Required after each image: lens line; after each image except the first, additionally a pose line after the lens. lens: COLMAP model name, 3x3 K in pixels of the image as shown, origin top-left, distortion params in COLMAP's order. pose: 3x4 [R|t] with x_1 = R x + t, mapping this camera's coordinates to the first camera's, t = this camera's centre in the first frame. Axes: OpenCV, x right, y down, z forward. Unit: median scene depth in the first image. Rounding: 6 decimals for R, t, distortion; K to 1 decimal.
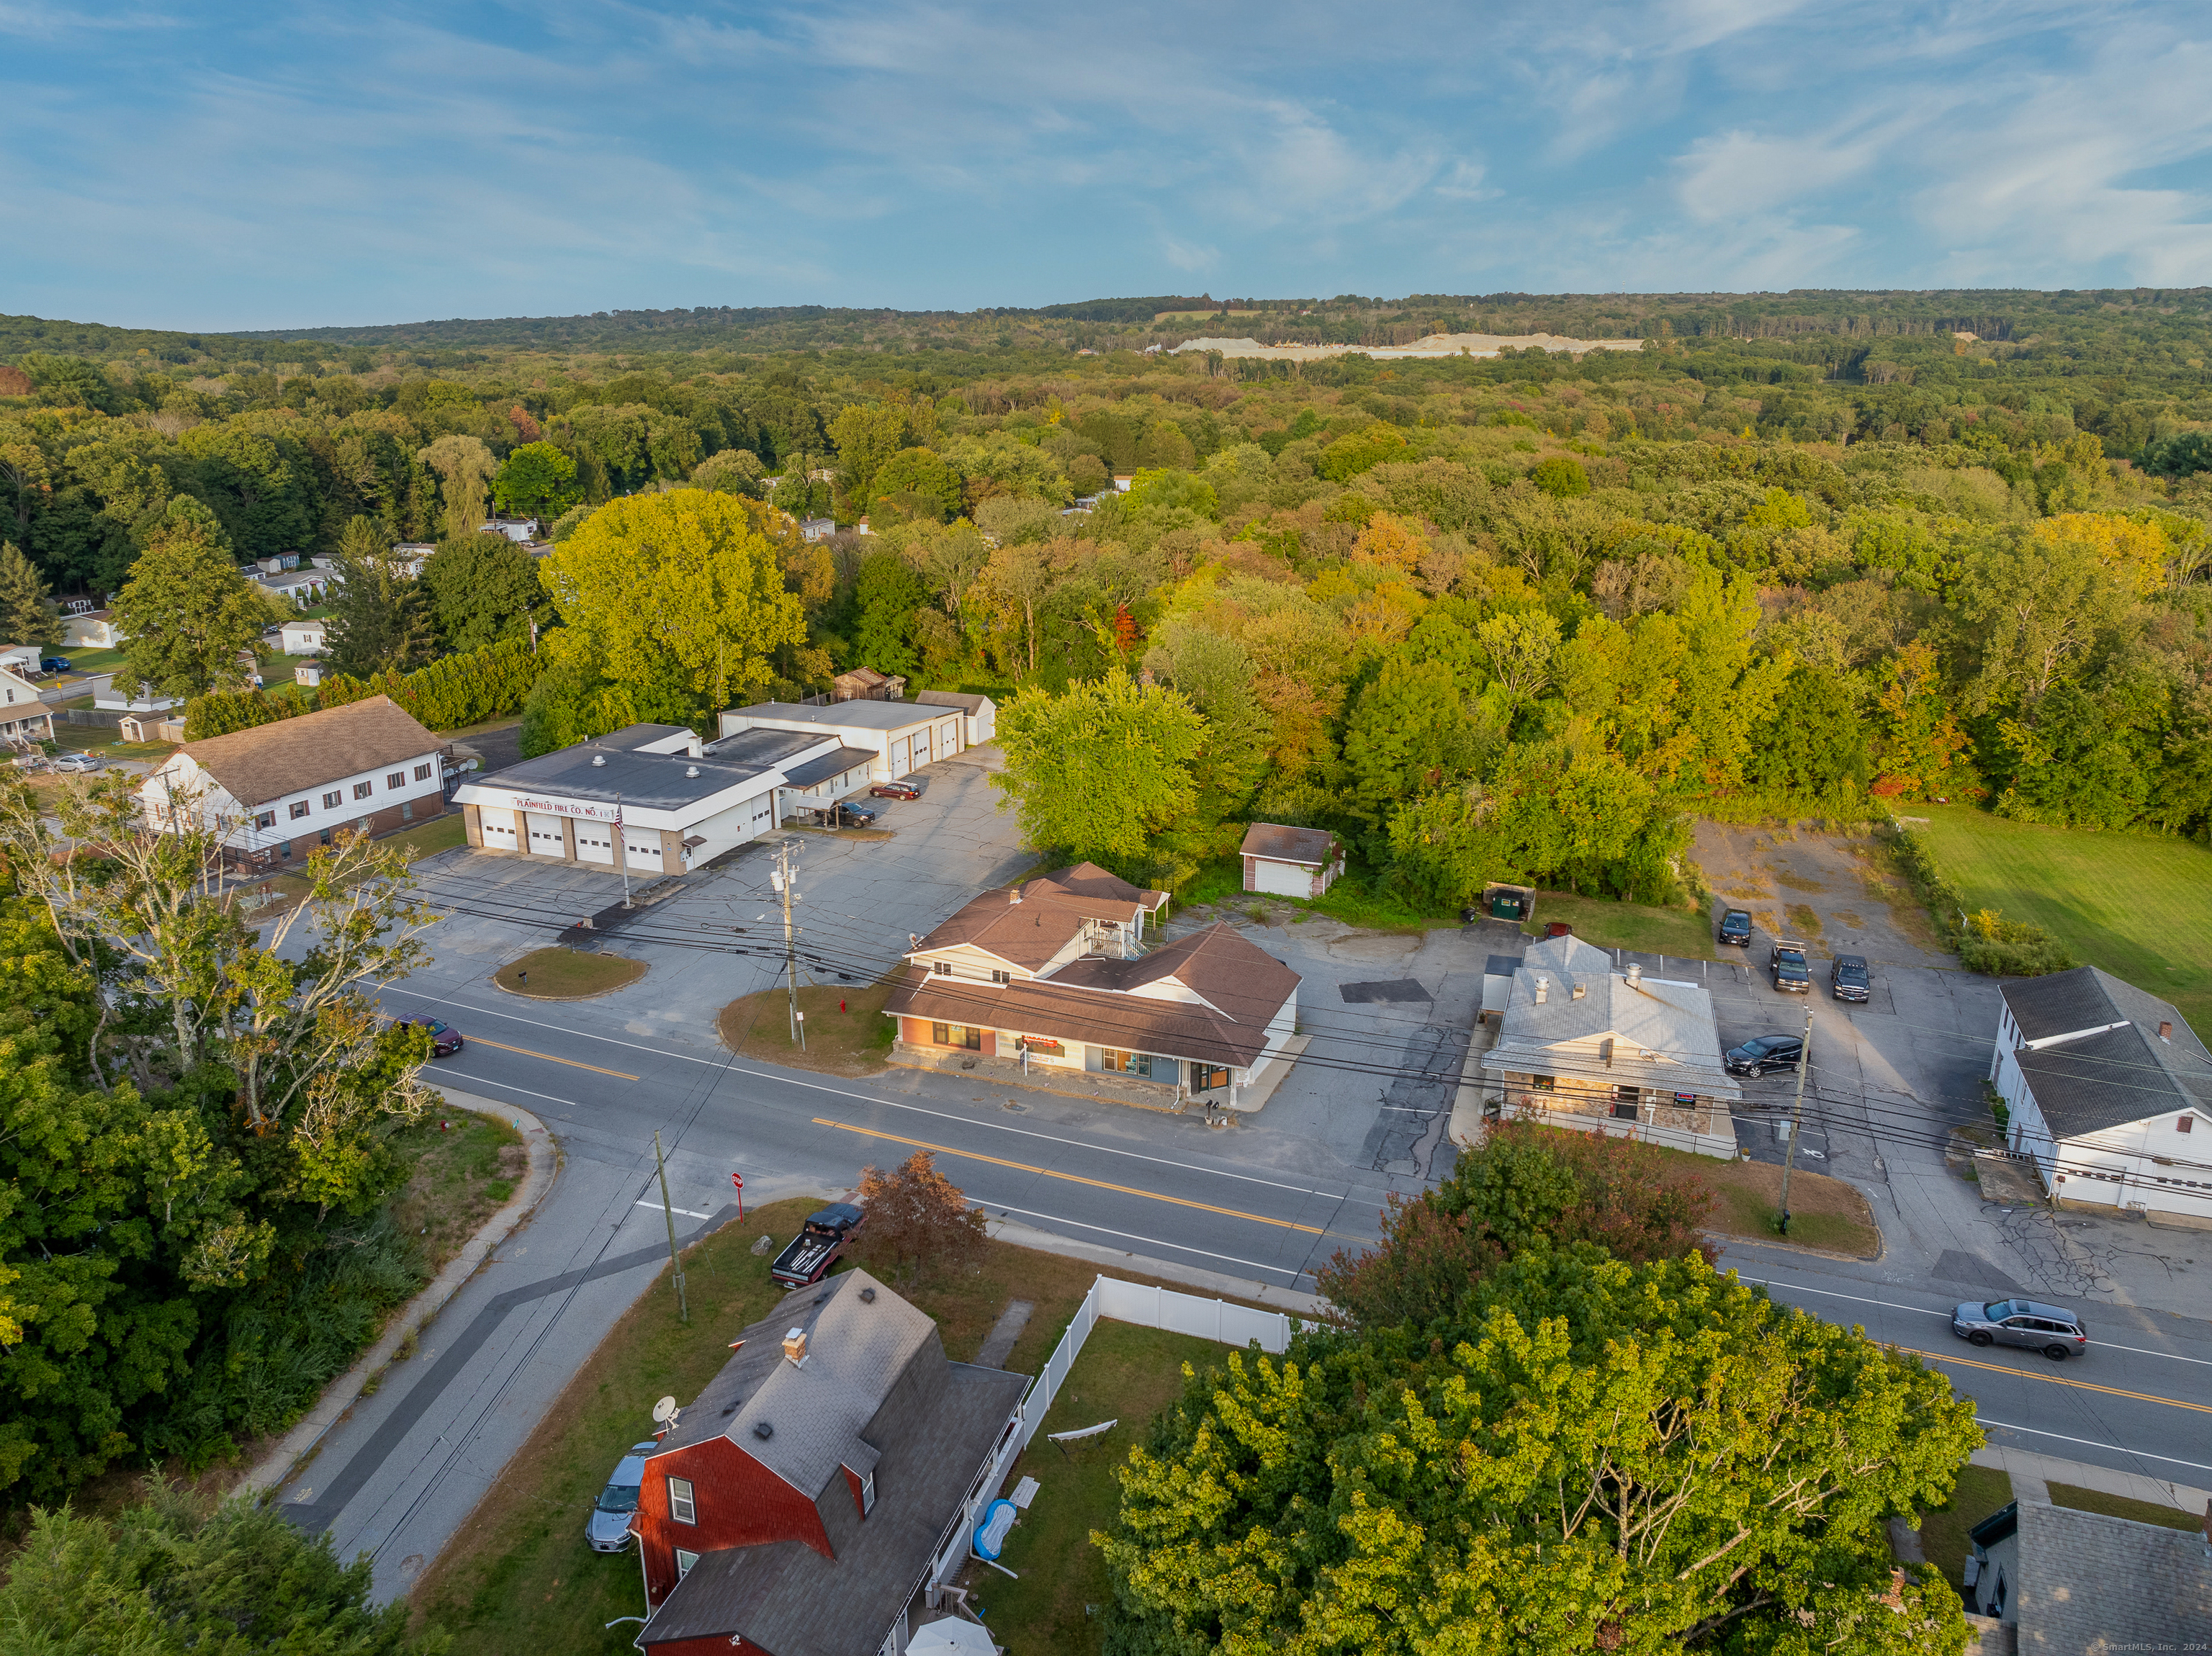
lens RADIAL K [[1632.2, 0, 1110.2], [0, 1632.2, 824.9], [0, 0, 1]] dist [-0.038942, -0.007947]
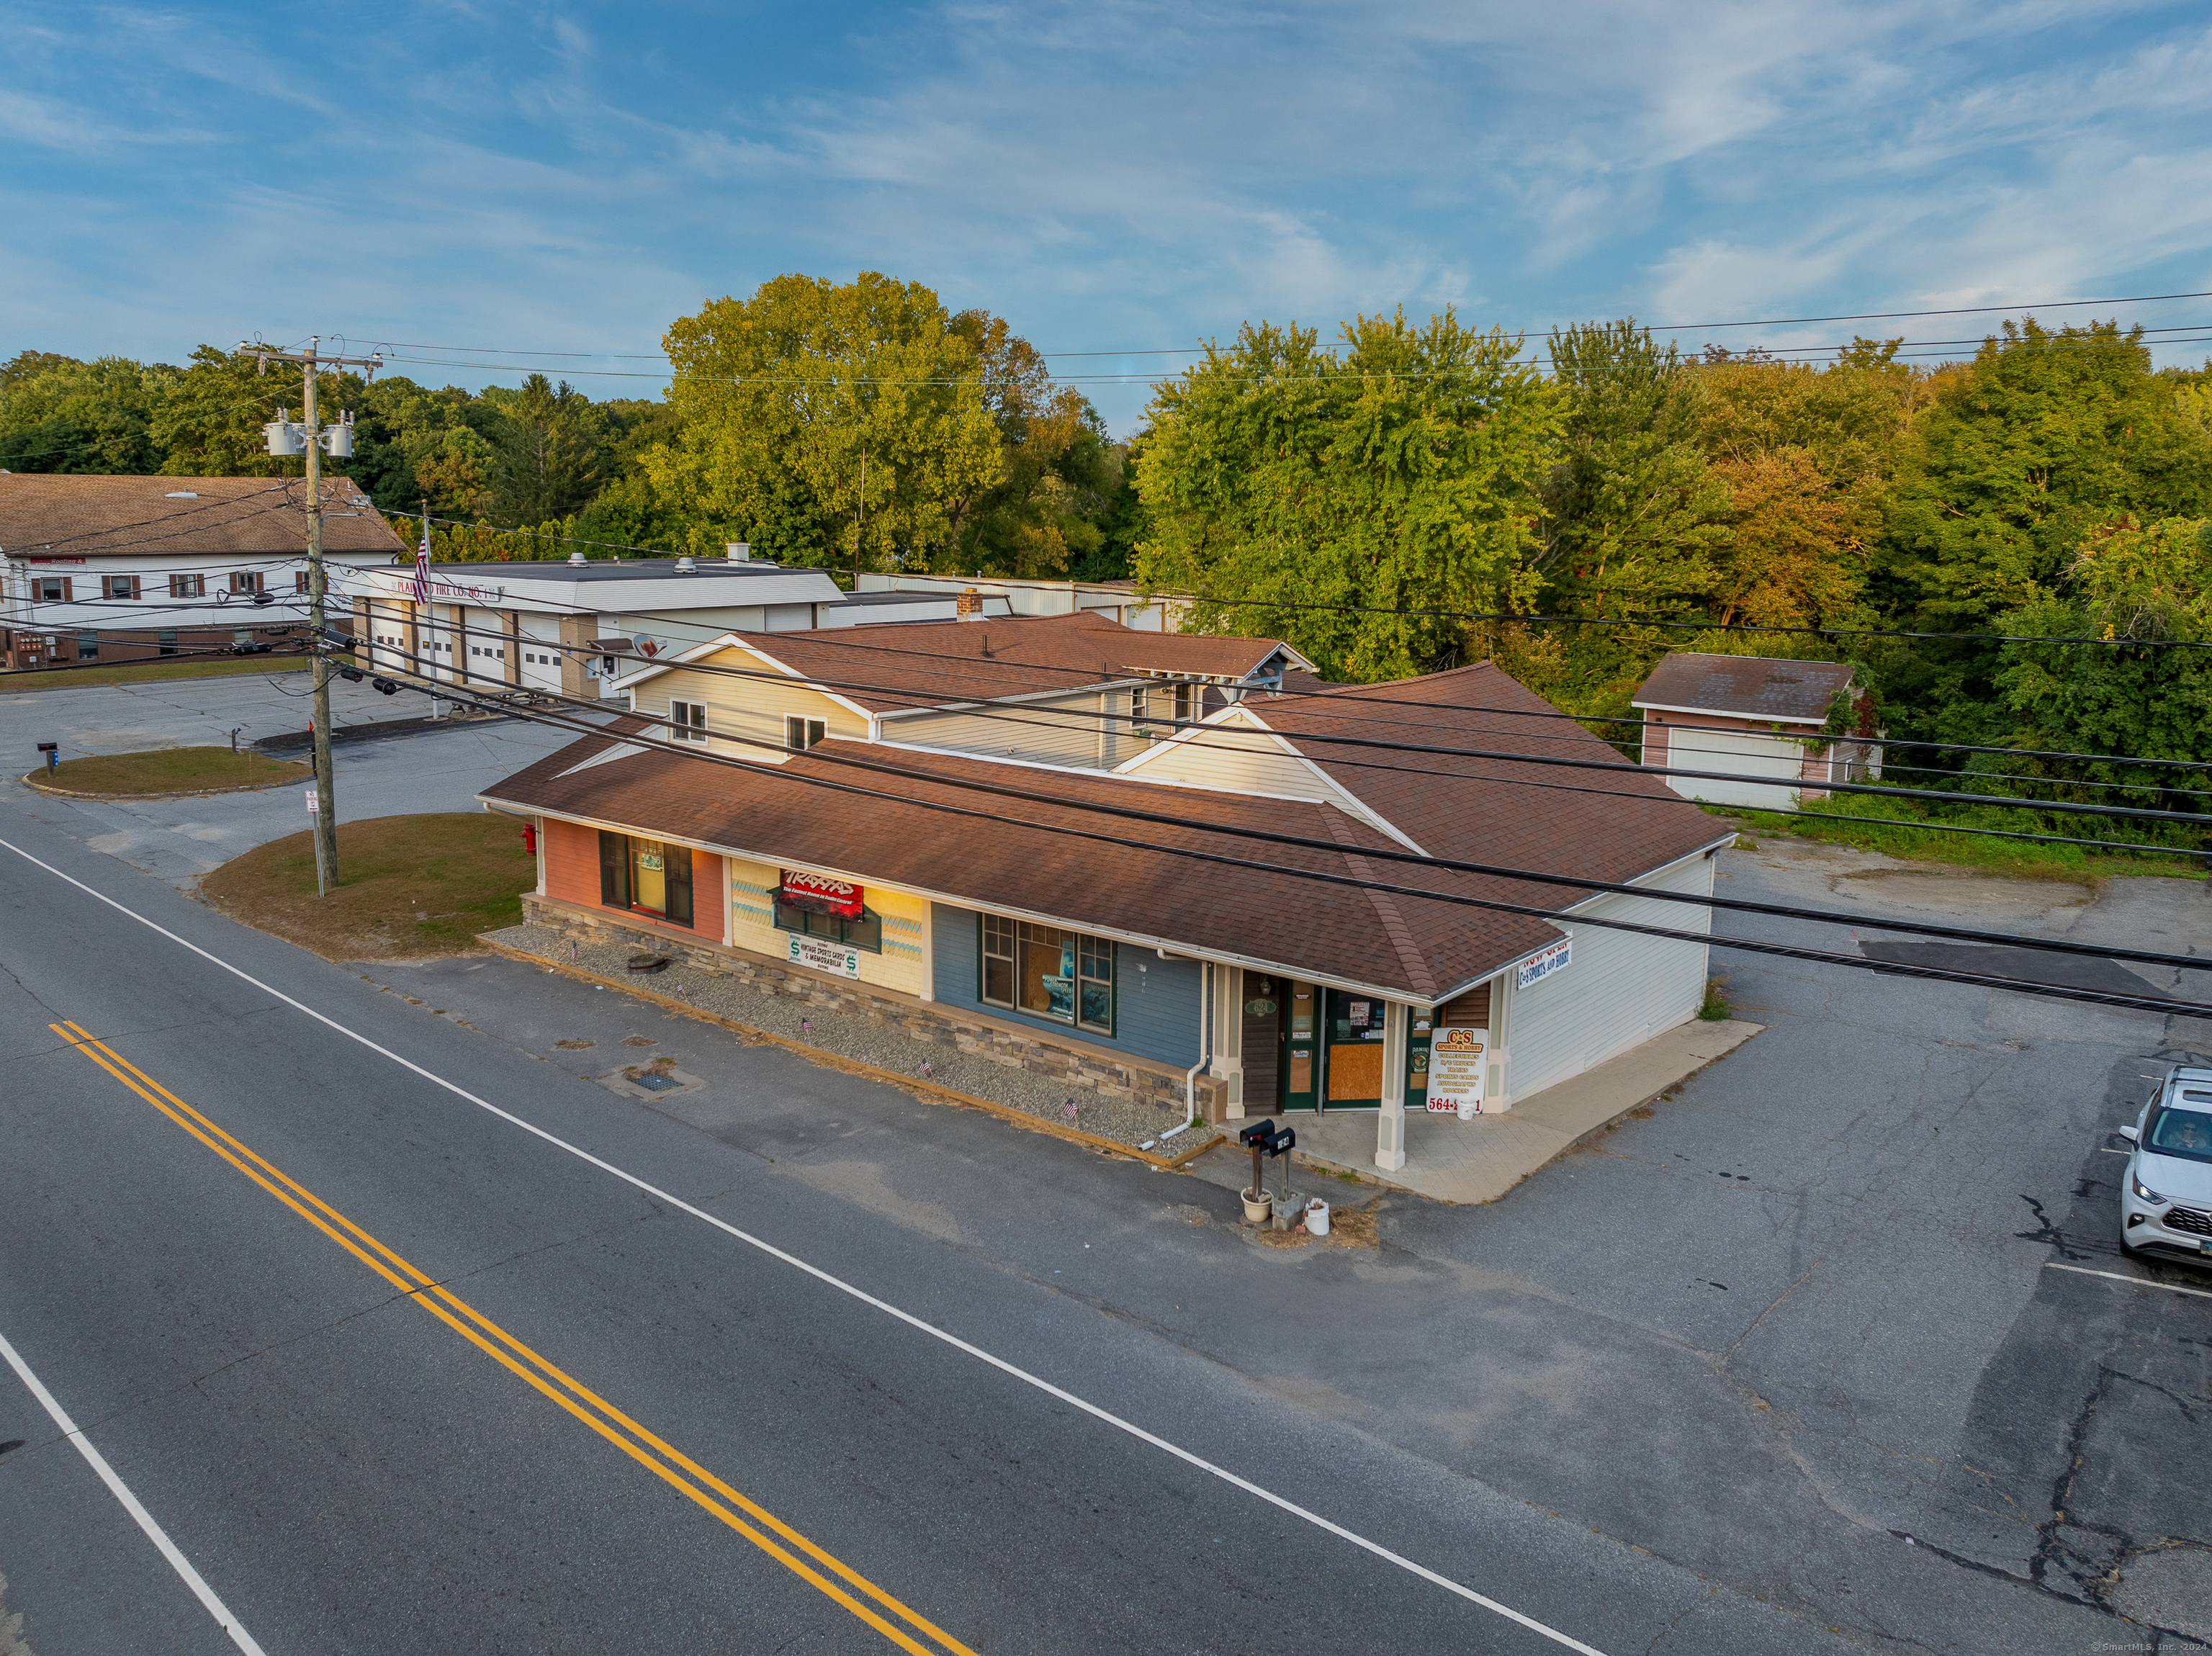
lens RADIAL K [[1632.2, 0, 1080.5], [0, 1632.2, 794.1], [0, 0, 1]] dist [-0.038942, -0.007947]
pose [[0.948822, 0.067437, -0.308527, 0.074969], [-0.104399, 0.988989, -0.104891, 0.105152], [0.298056, 0.131733, 0.945415, 0.533712]]
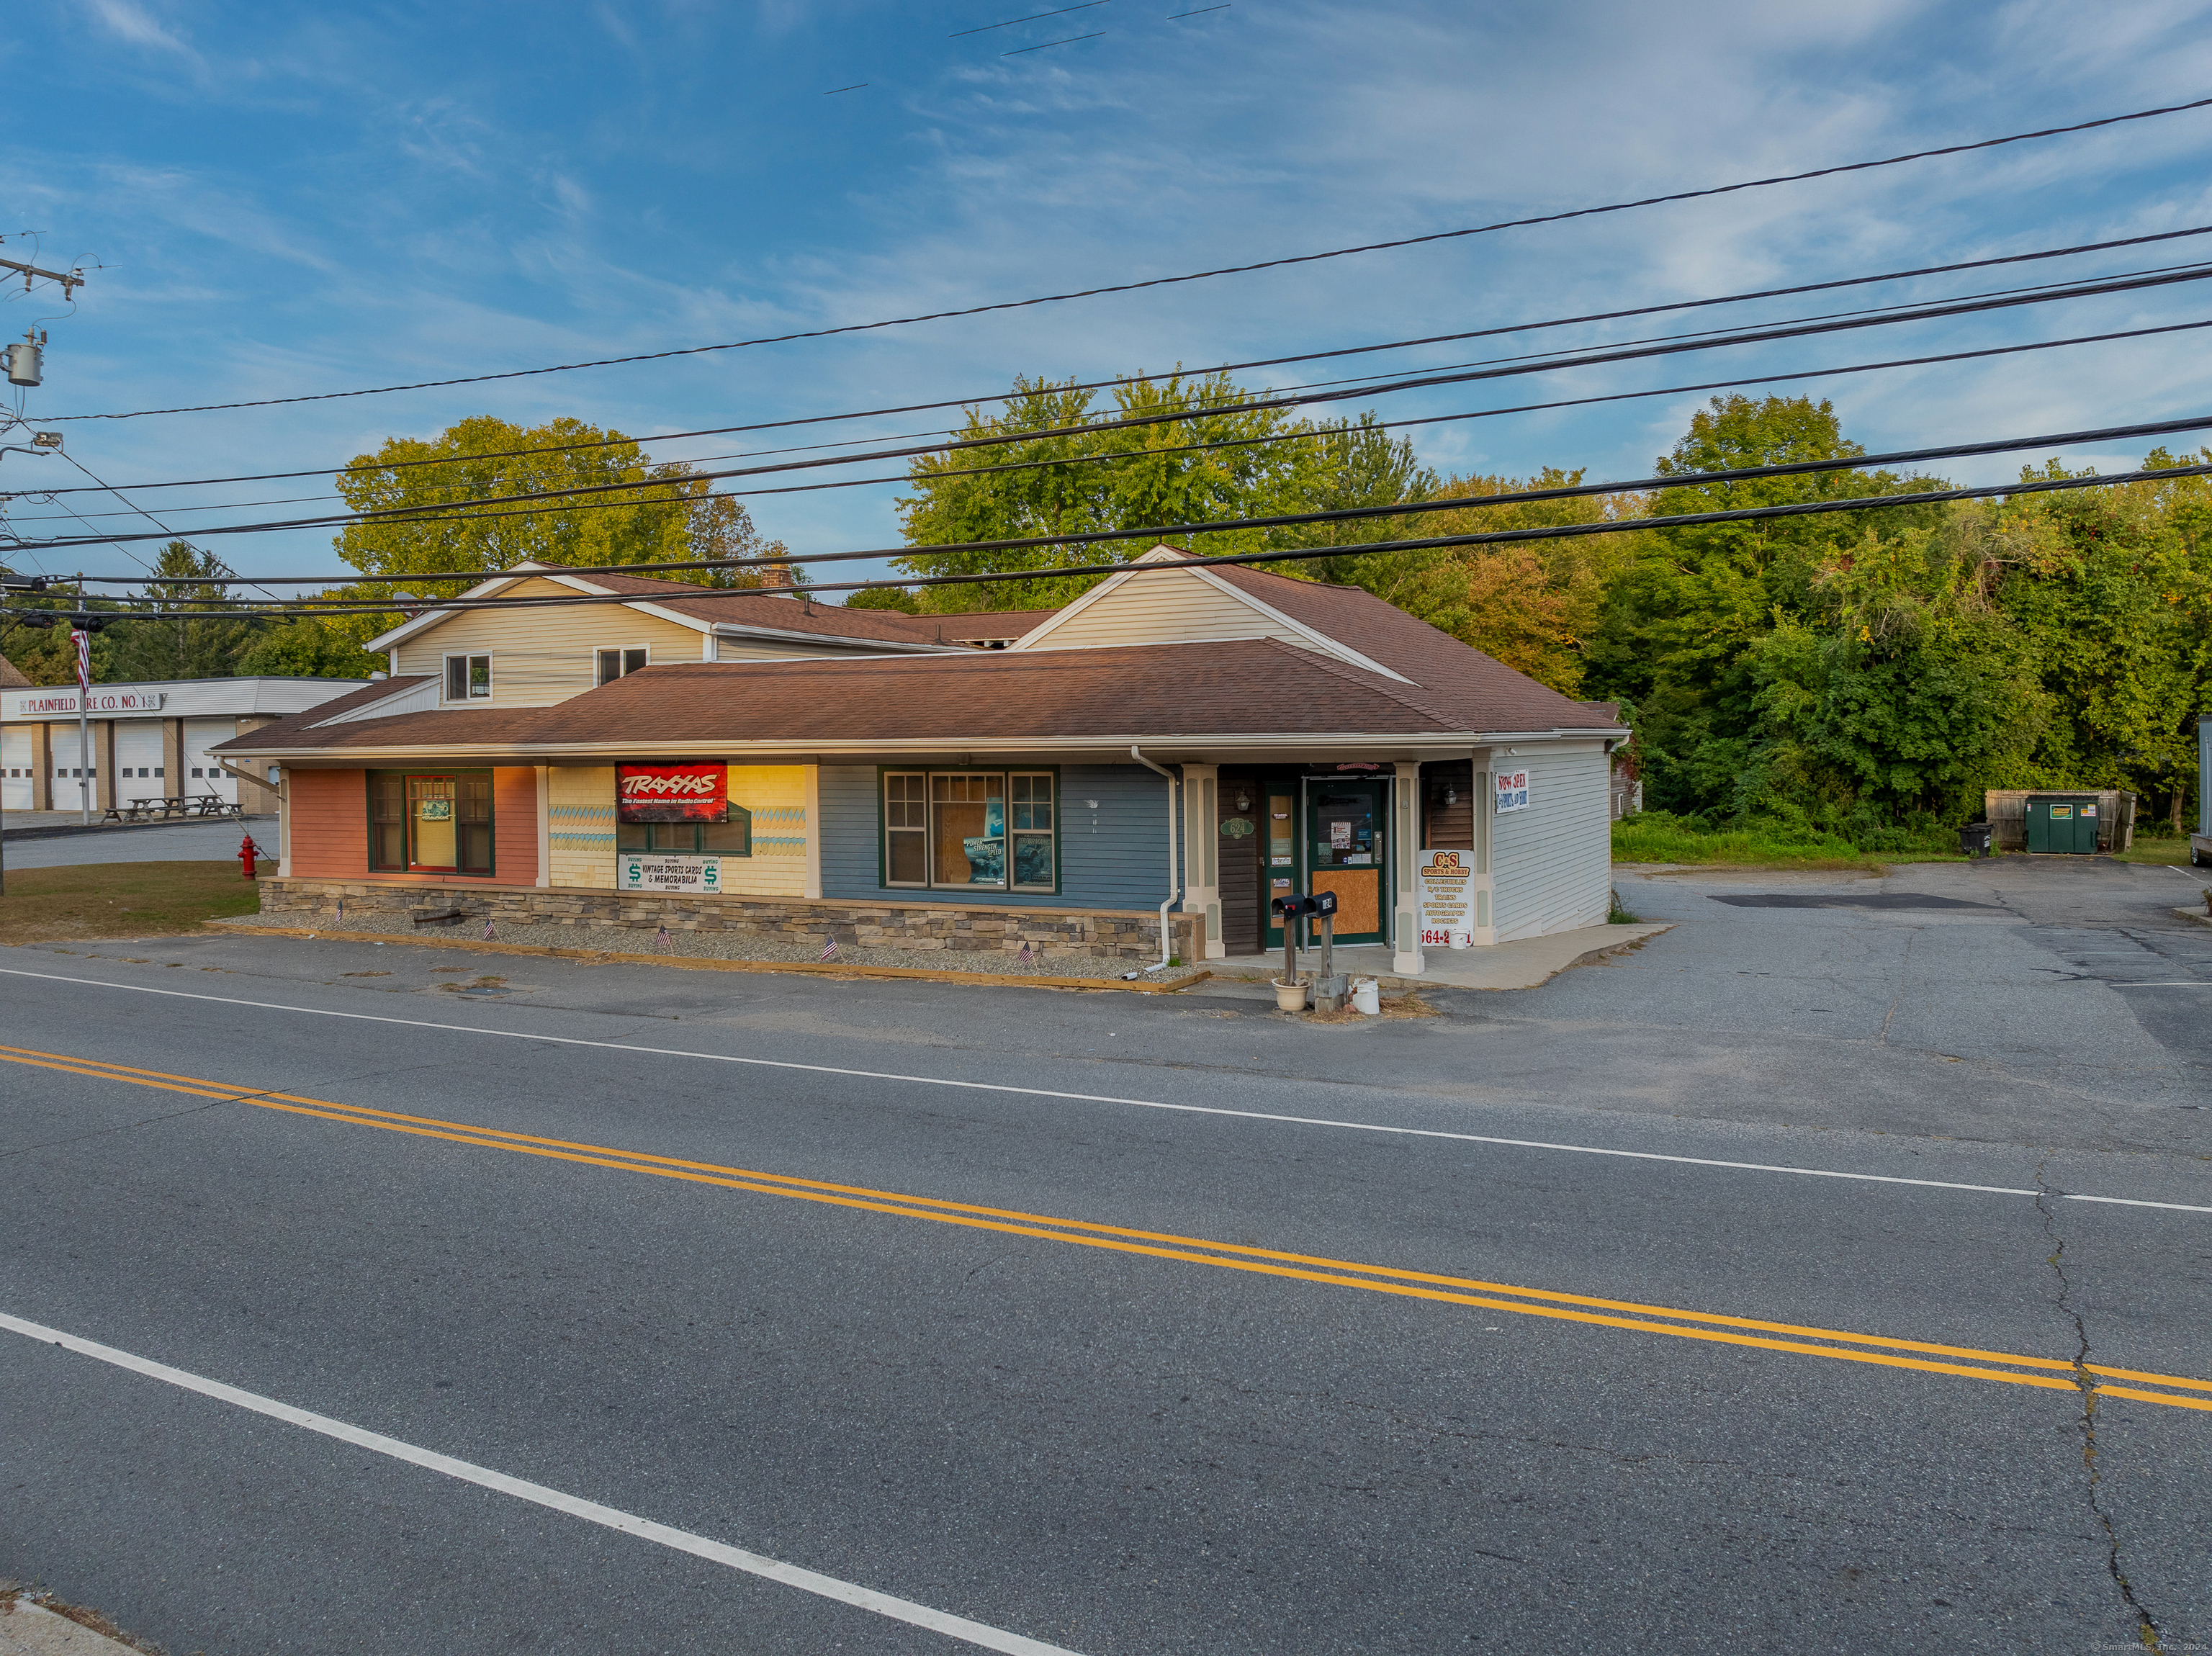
lens RADIAL K [[1632.2, 0, 1119.9], [0, 1632.2, 828.3], [0, 0, 1]] dist [-0.038942, -0.007947]
pose [[0.995579, 0.003031, -0.093875, 0.041383], [-0.025717, 0.970081, -0.241417, 0.148903], [0.090335, 0.242764, 0.965870, 0.560064]]
